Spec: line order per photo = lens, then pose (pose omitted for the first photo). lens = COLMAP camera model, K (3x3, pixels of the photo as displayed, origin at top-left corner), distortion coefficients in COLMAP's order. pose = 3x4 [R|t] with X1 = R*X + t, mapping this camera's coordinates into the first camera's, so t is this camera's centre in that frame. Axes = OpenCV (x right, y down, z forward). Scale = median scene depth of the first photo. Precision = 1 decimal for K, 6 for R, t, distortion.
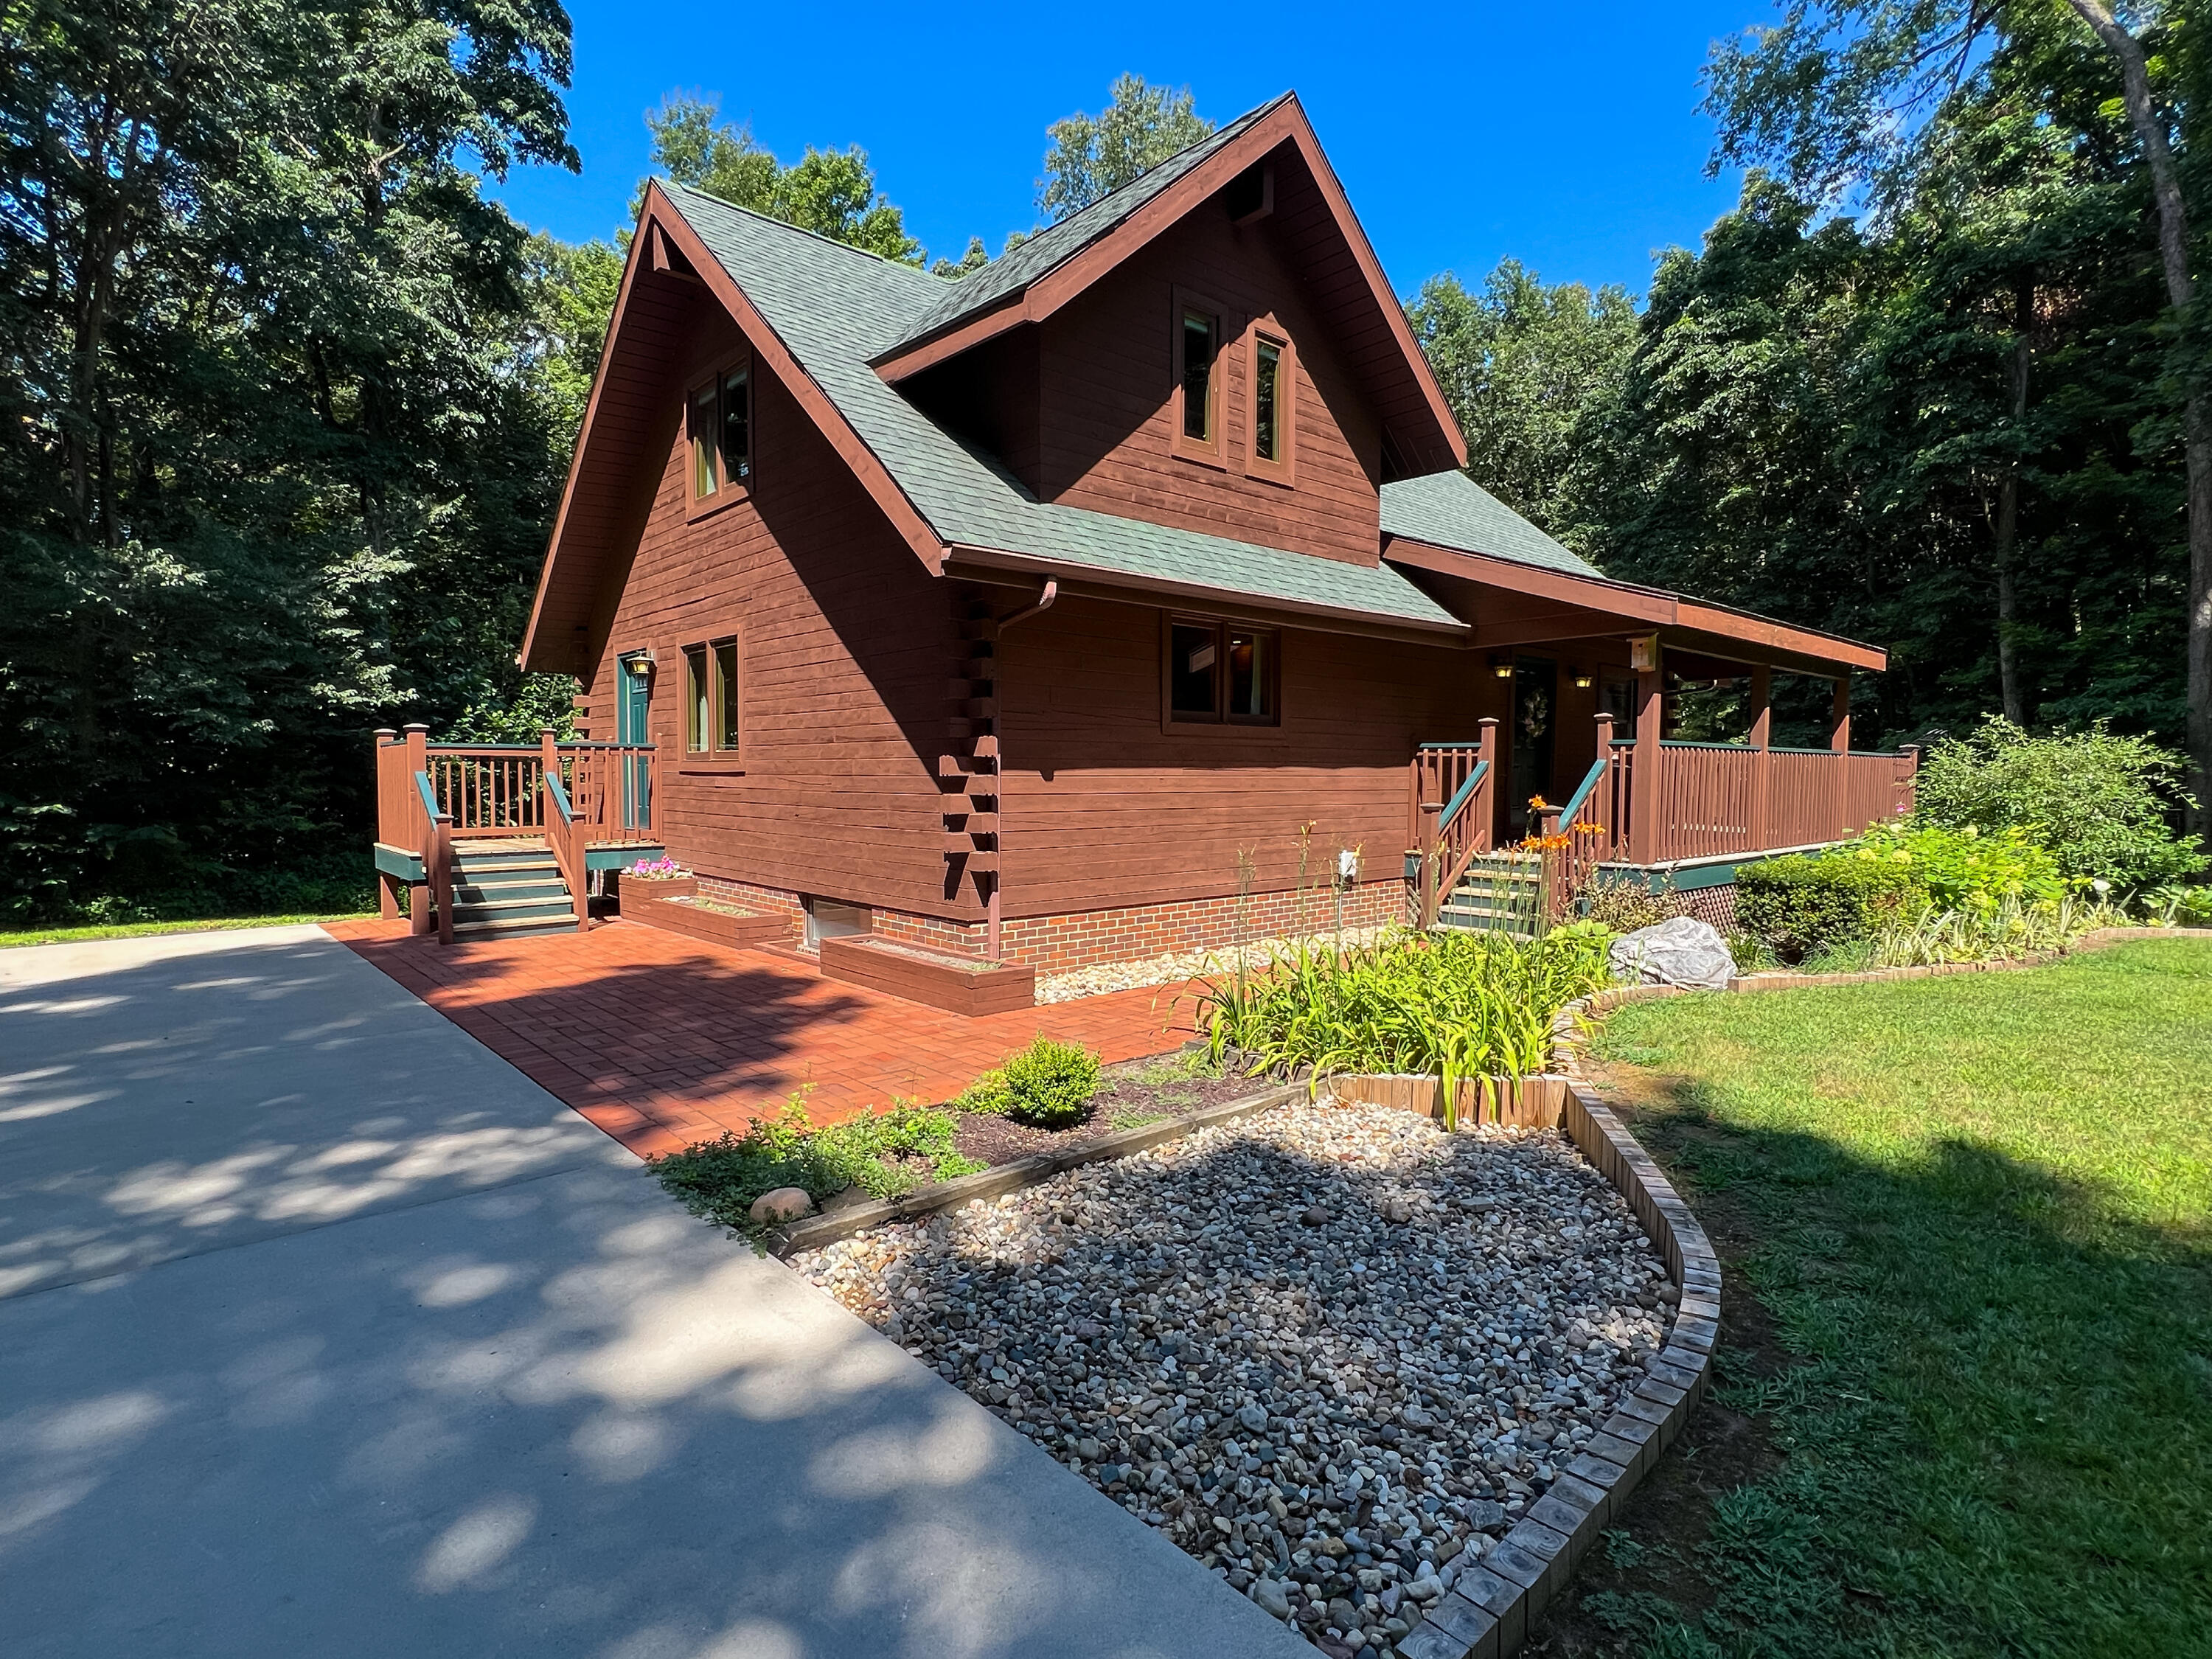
lens RADIAL K [[1106.2, 0, 1093.4], [0, 1106.2, 827.1], [0, 0, 1]] dist [-0.008279, 0.002198]
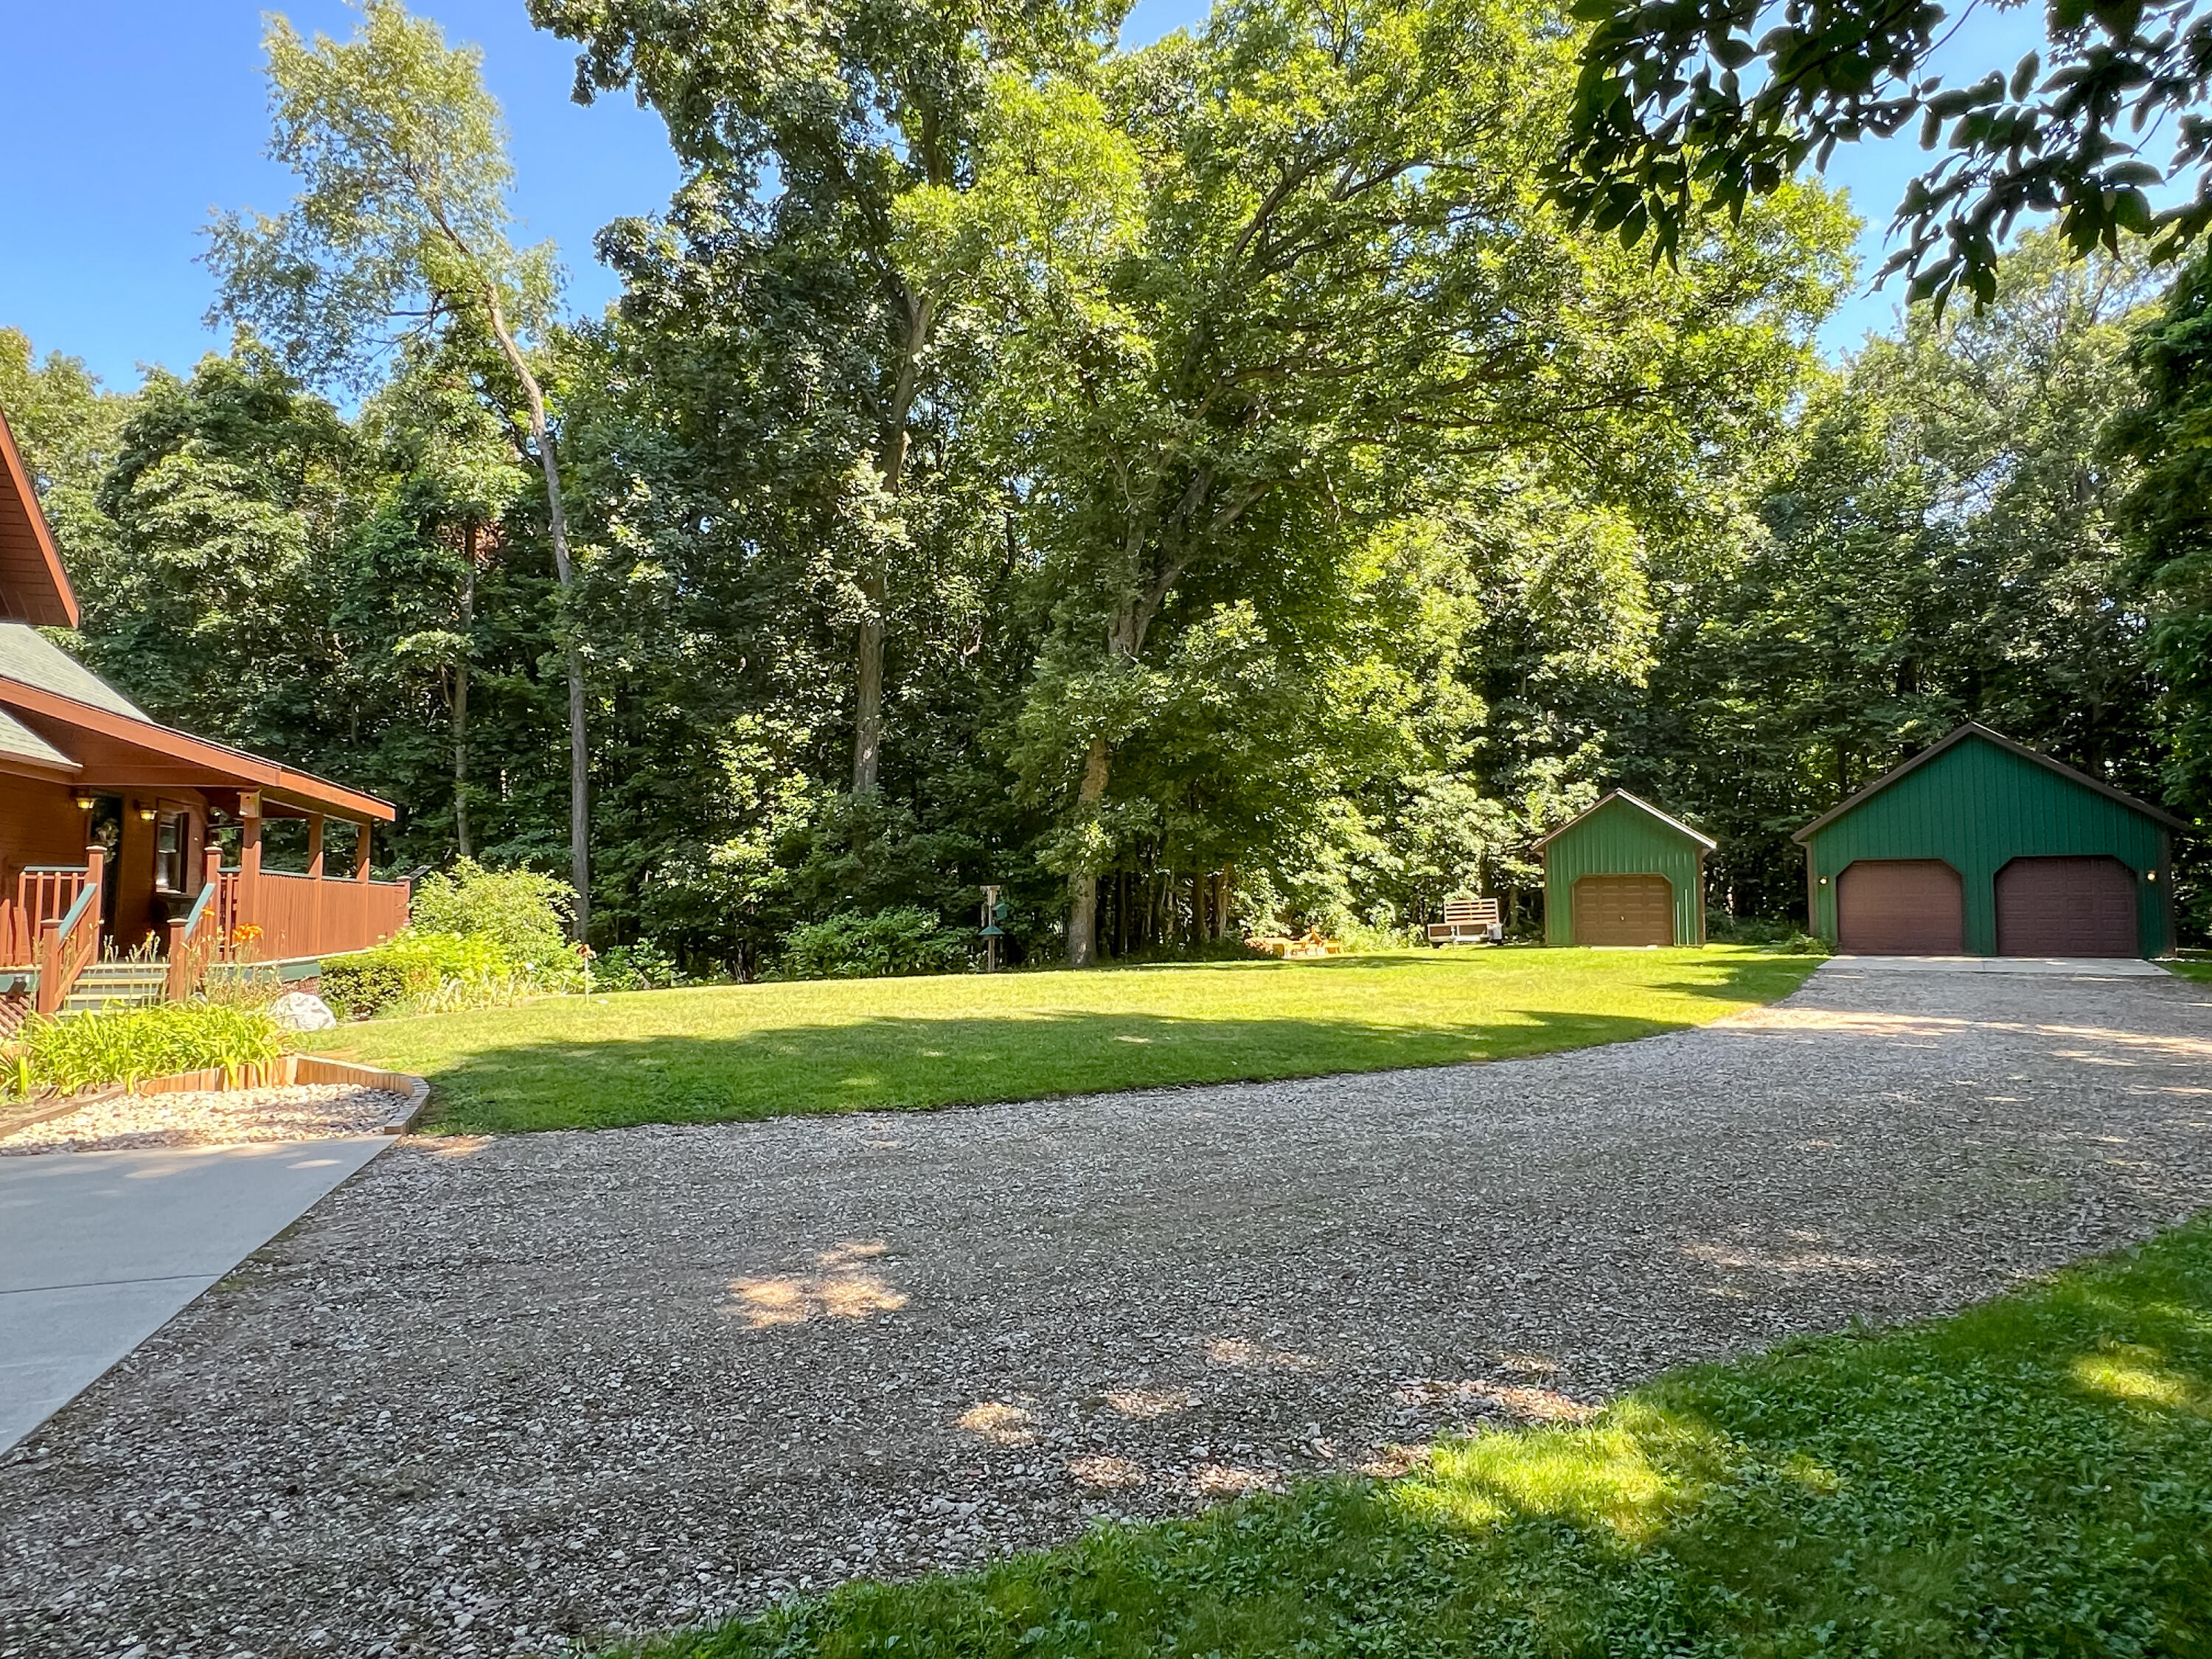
lens RADIAL K [[1311.3, 0, 1098.9], [0, 1311.3, 830.1], [0, 0, 1]] dist [0.005099, 0.001077]
pose [[0.401828, 0.050240, 0.914336, -0.372599], [0.050203, 0.995784, -0.076778, 0.032775], [-0.914338, 0.076754, 0.397611, -0.391284]]
